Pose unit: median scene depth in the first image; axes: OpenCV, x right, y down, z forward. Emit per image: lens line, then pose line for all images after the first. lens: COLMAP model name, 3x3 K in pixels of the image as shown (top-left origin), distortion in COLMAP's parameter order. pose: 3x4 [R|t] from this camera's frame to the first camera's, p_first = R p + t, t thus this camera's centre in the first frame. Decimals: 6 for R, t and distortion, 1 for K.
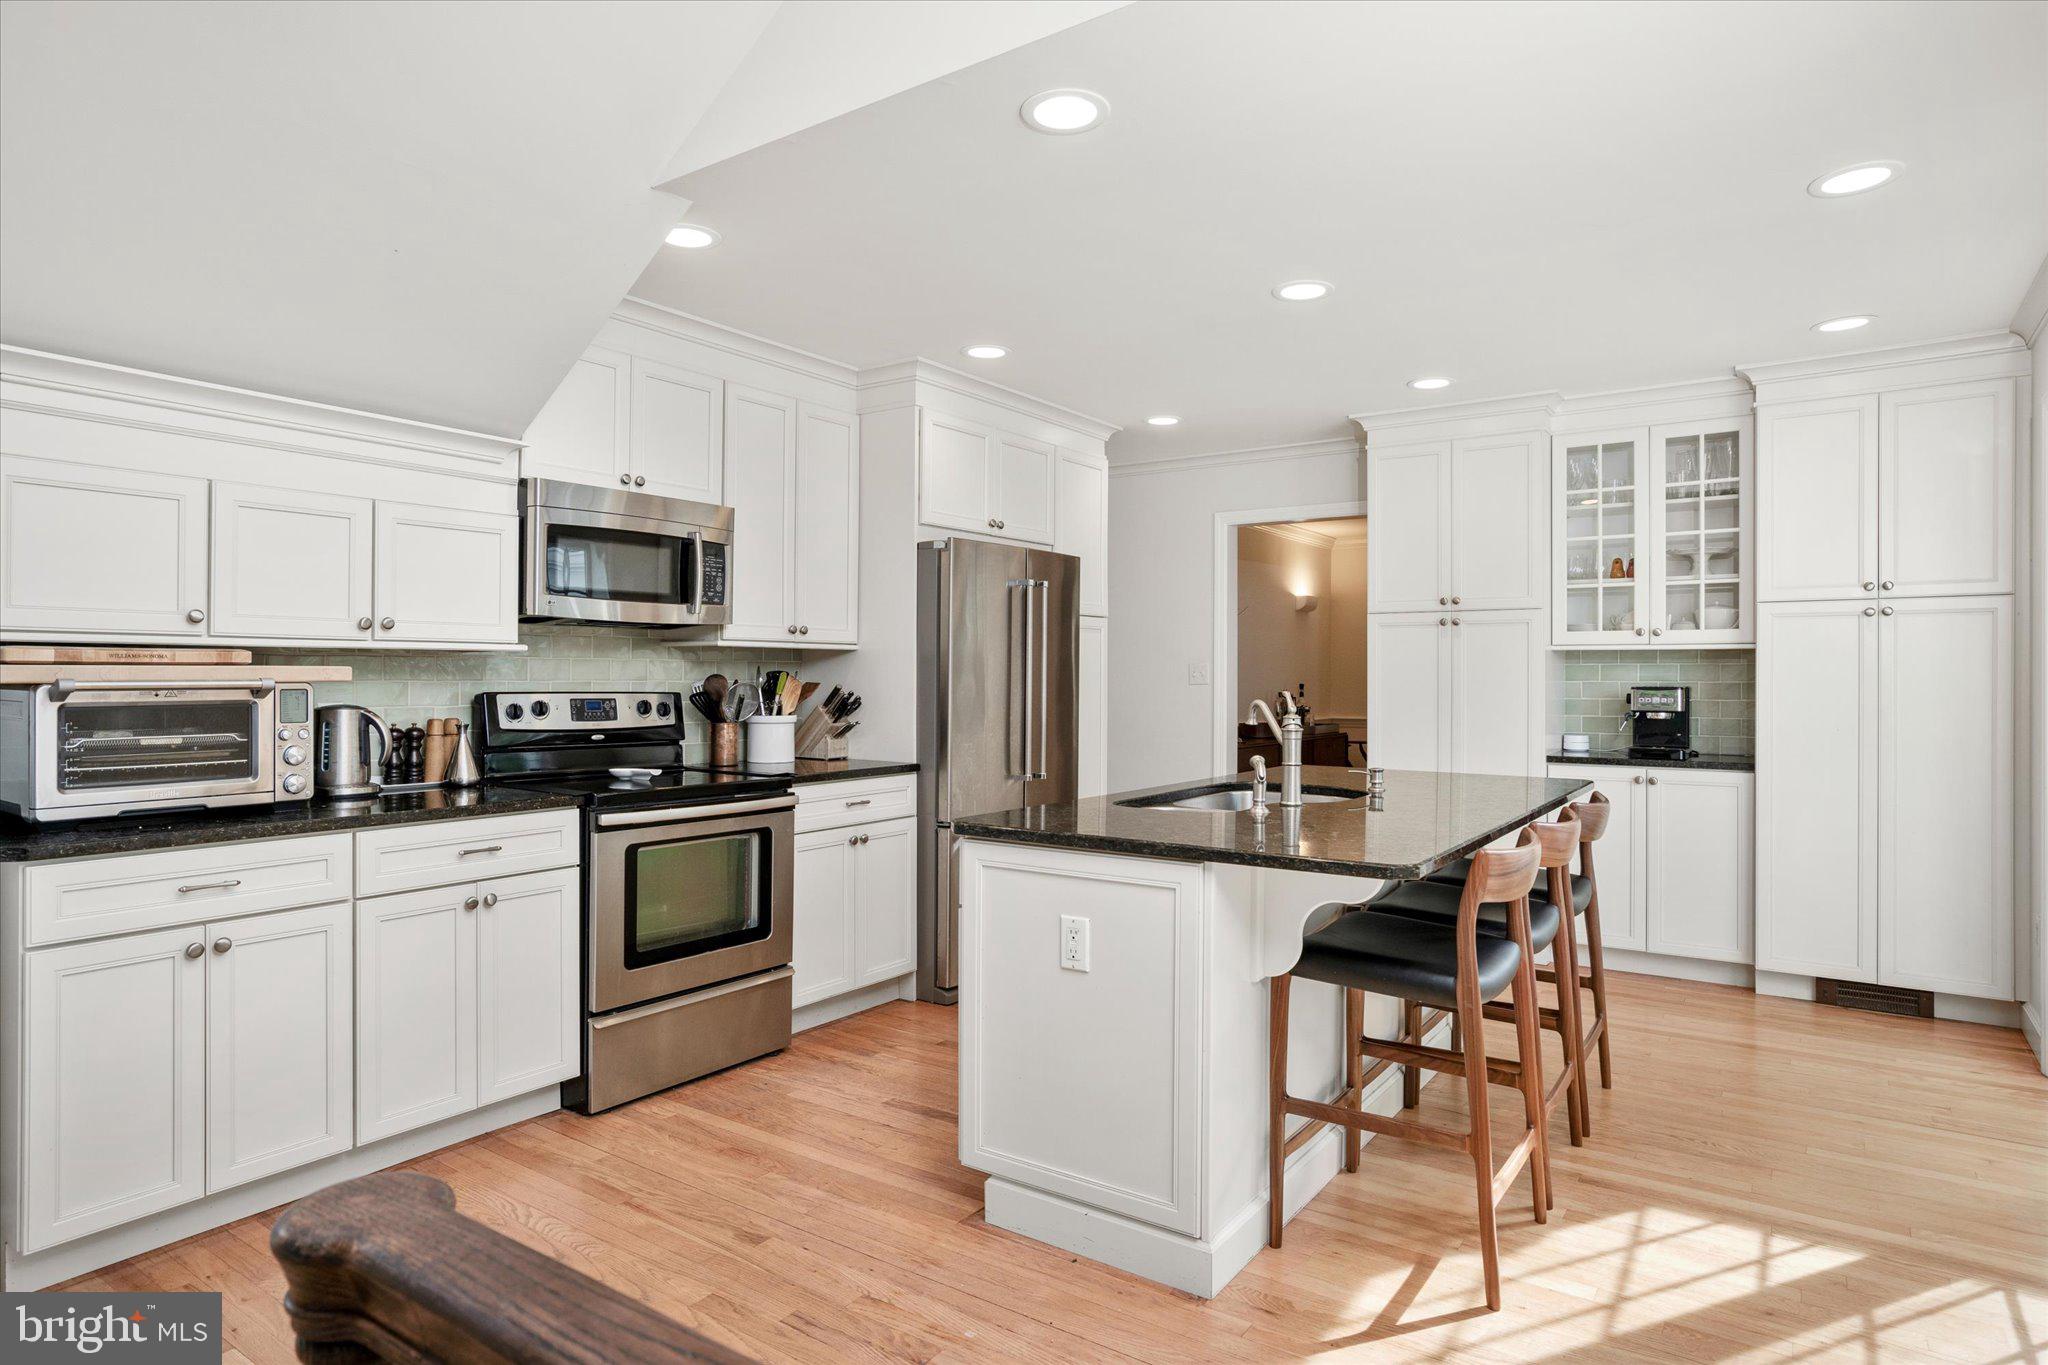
lens RADIAL K [[1102.0, 0, 1024.0], [0, 1102.0, 682.5], [0, 0, 1]] dist [-0.001466, -0.000171]
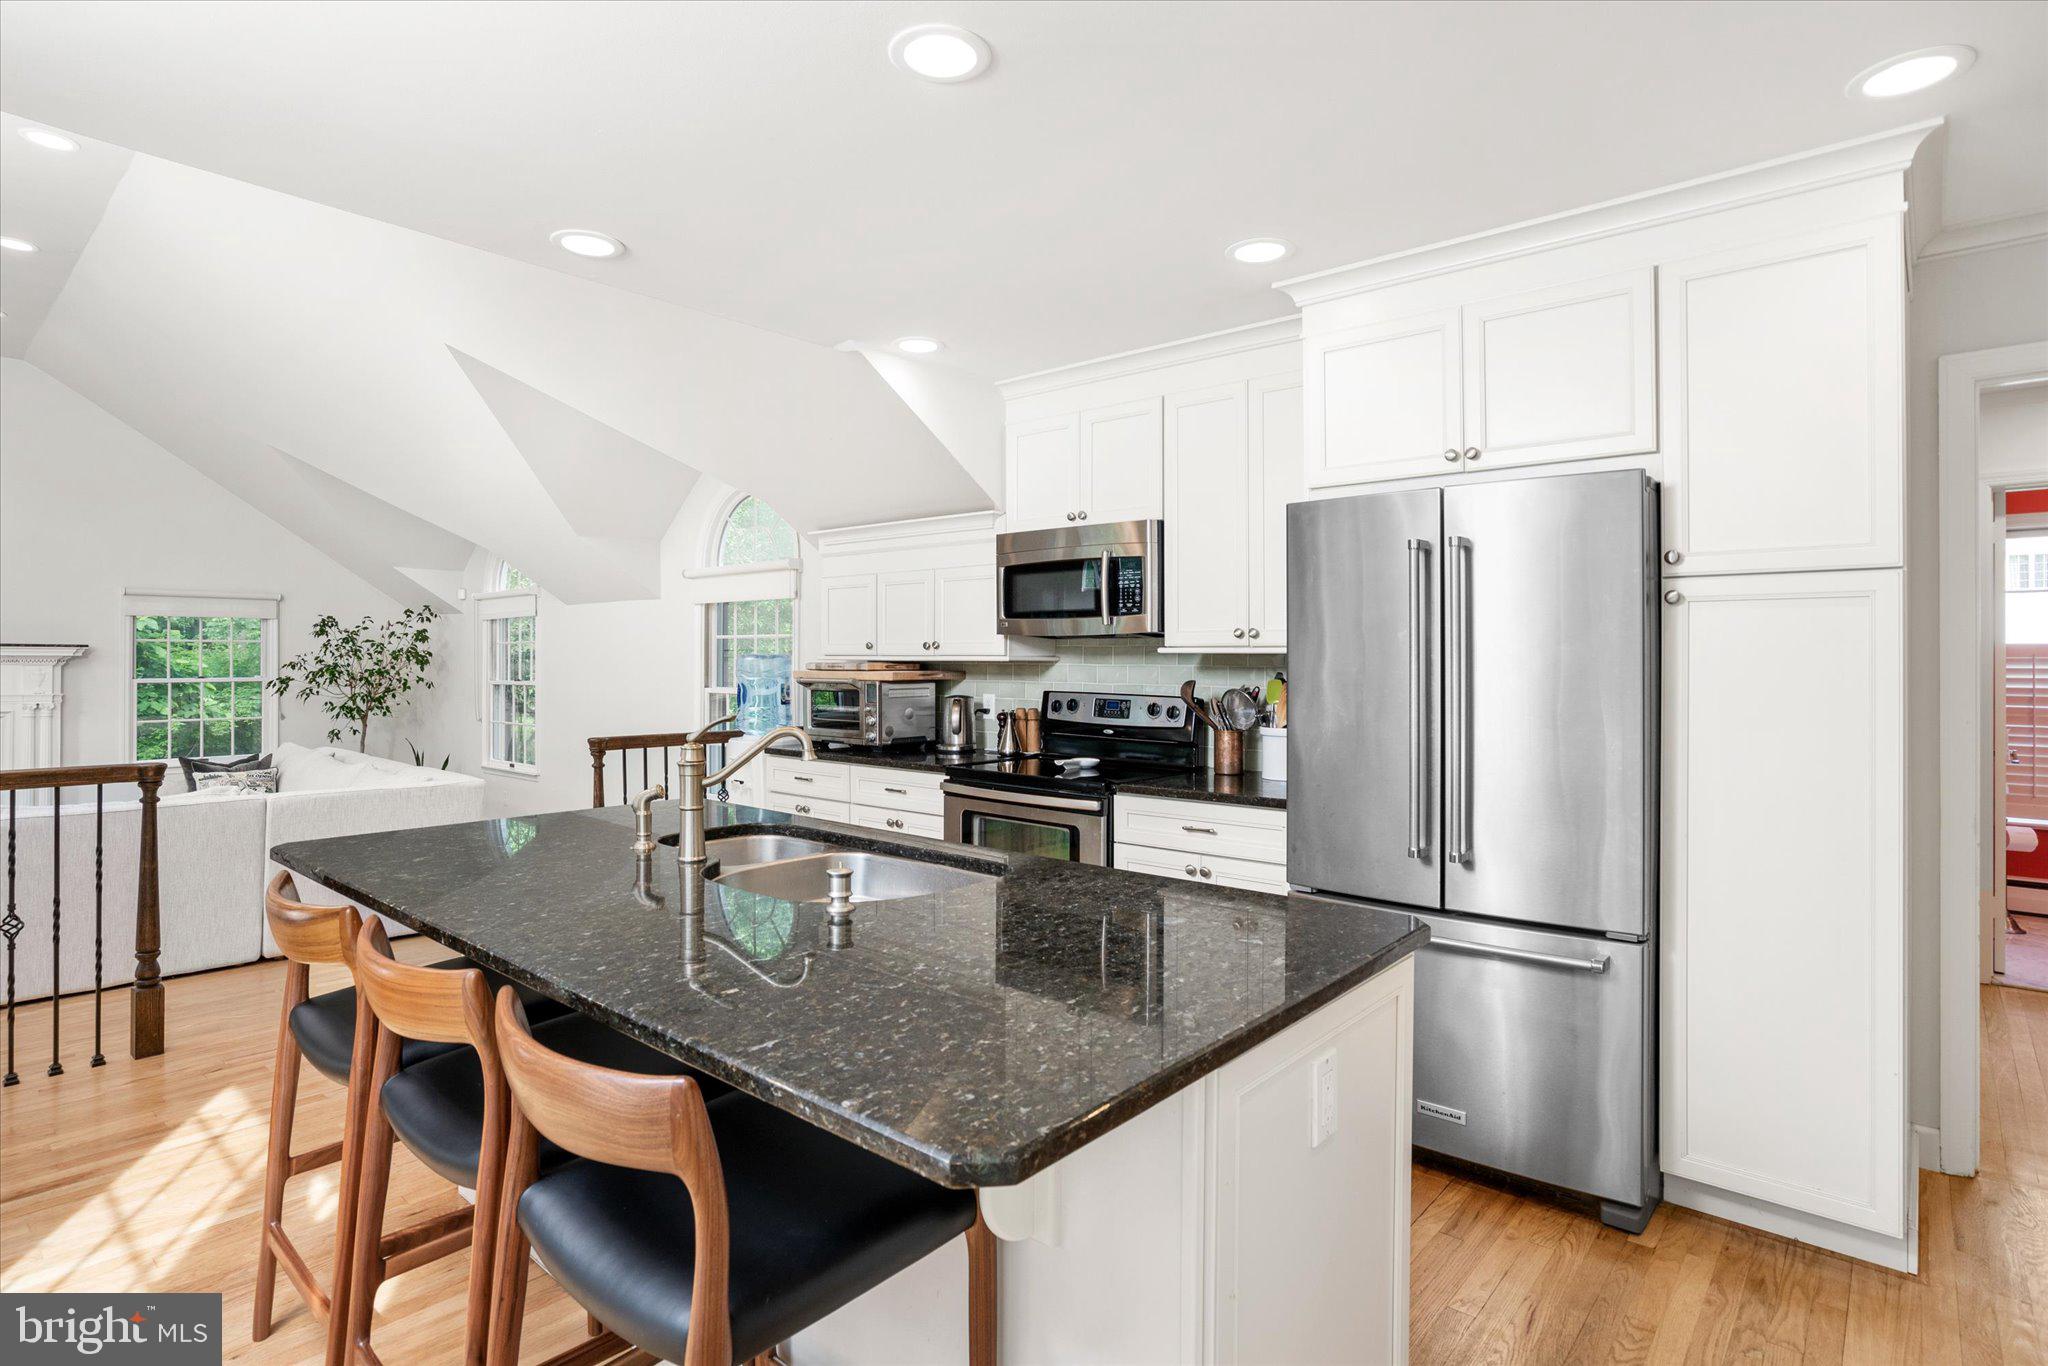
lens RADIAL K [[1034.1, 0, 1024.0], [0, 1034.1, 683.0], [0, 0, 1]] dist [-0.056620, 0.022067]
pose [[-0.074564, 0.024881, -0.996906, 0.733011], [-0.009077, 0.999630, 0.025628, -0.030731], [0.997175, 0.010960, -0.074310, 0.995270]]
